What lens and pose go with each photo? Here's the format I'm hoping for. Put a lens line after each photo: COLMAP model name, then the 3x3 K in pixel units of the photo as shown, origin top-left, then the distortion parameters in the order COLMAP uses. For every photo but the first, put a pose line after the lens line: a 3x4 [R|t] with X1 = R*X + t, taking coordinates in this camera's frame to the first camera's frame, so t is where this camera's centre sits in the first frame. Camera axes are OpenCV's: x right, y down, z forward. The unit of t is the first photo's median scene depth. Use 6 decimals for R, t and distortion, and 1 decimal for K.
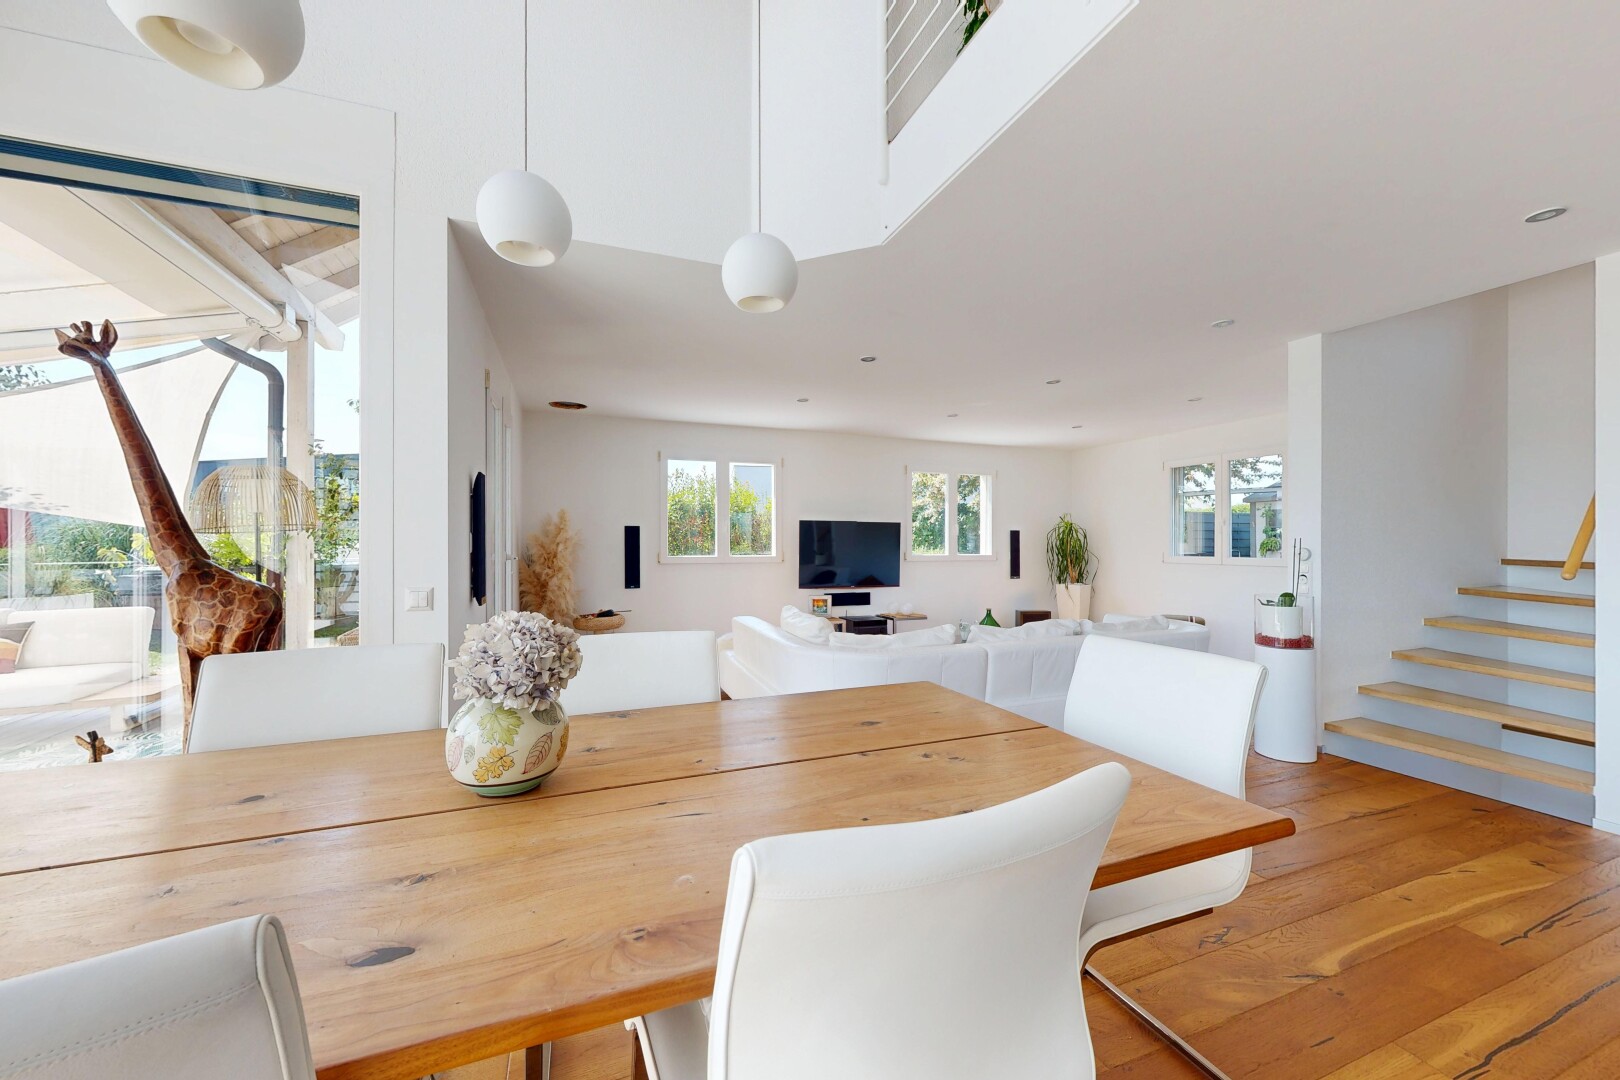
lens RADIAL K [[605.0, 0, 816.1], [0, 605.0, 541.4], [0, 0, 1]] dist [0.010646, 0.000001]
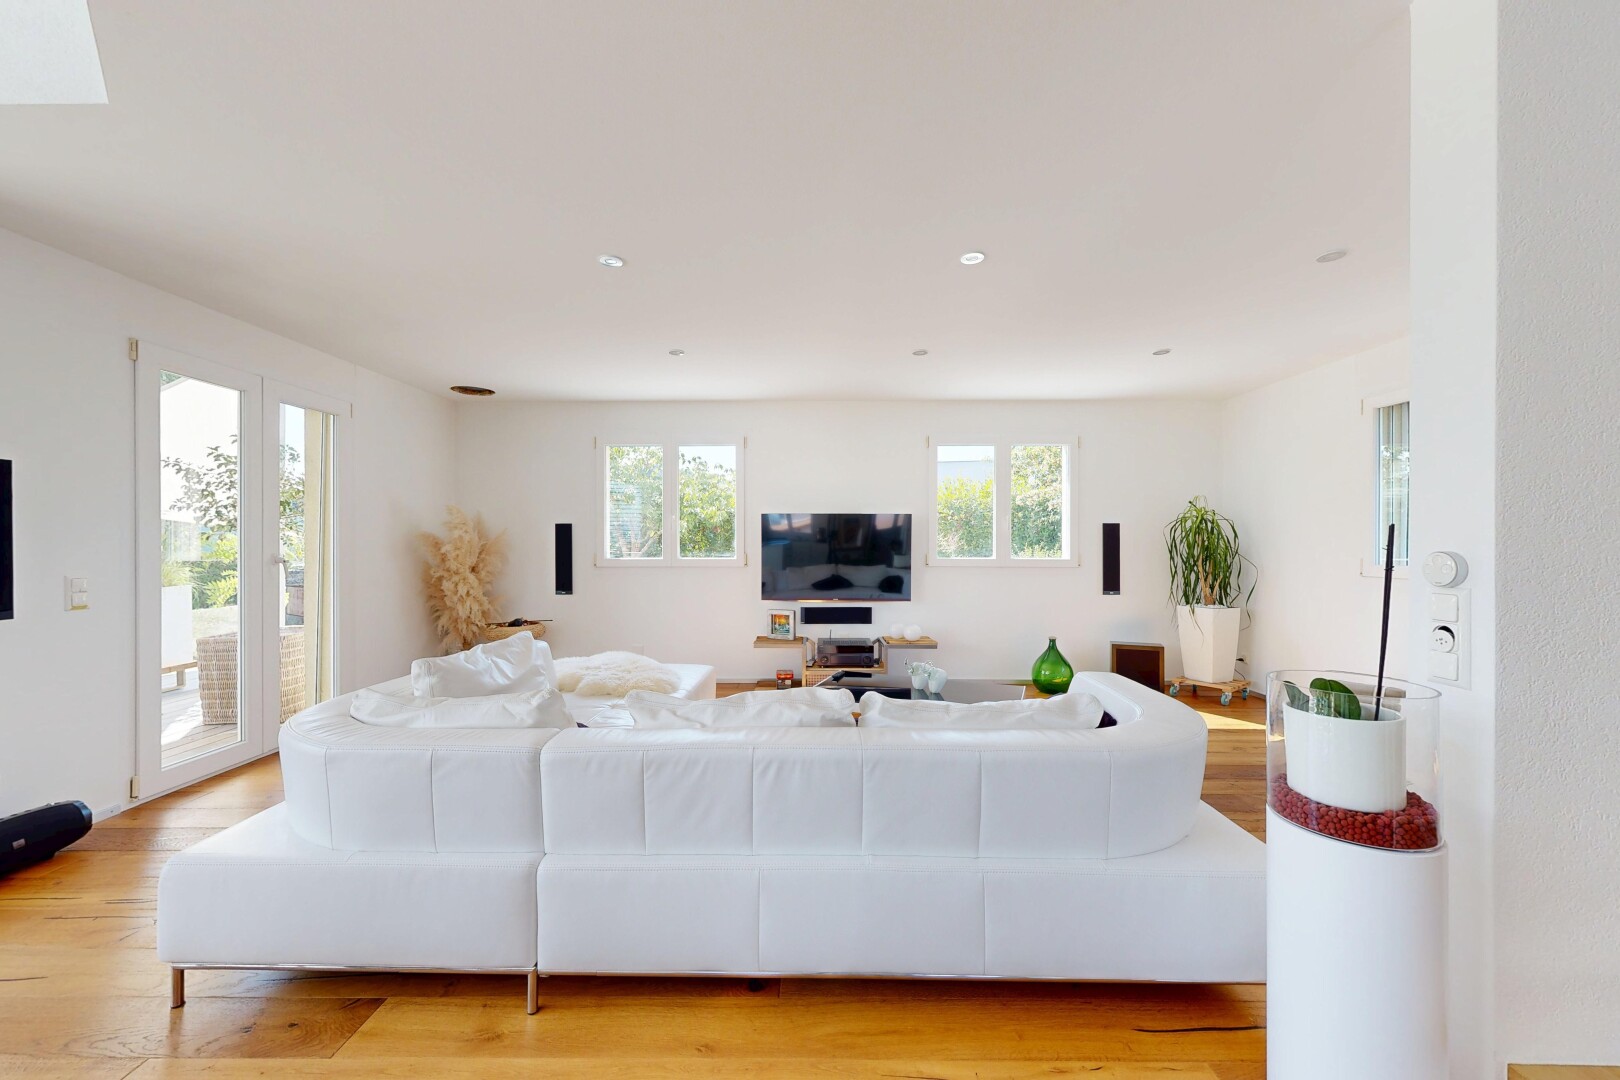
lens RADIAL K [[605.0, 0, 816.1], [0, 605.0, 541.4], [0, 0, 1]] dist [0.010646, 0.000001]
pose [[0.917467, -0.002836, -0.397801, 0.326100], [0.004171, 0.999988, 0.002491, -0.000194], [0.397790, -0.003944, 0.917468, 0.281759]]
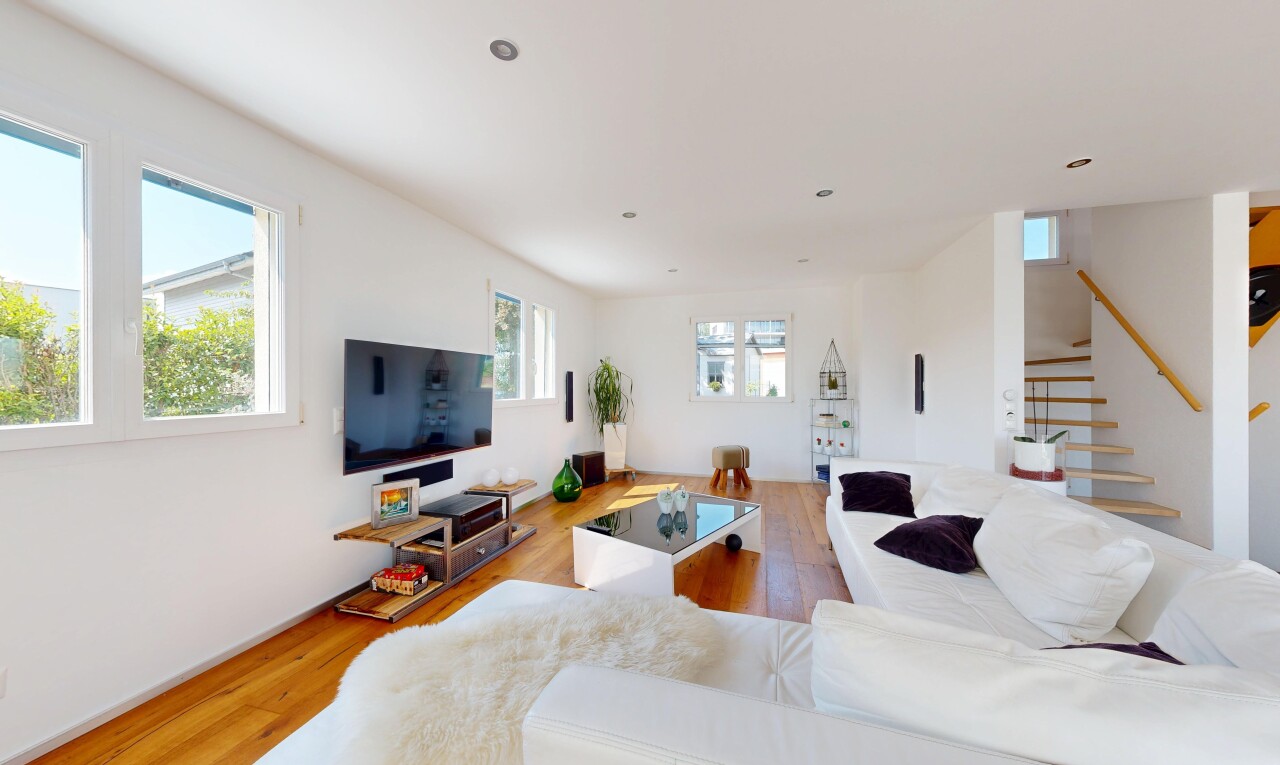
lens RADIAL K [[426.9, 0, 643.9], [0, 426.9, 384.8], [0, 0, 1]] dist [0.017725, 0.000016]
pose [[0.621632, -0.001942, 0.783307, -0.146596], [0.002308, 0.999997, 0.000647, 0.003752], [-0.783306, 0.001406, 0.621635, 0.549010]]
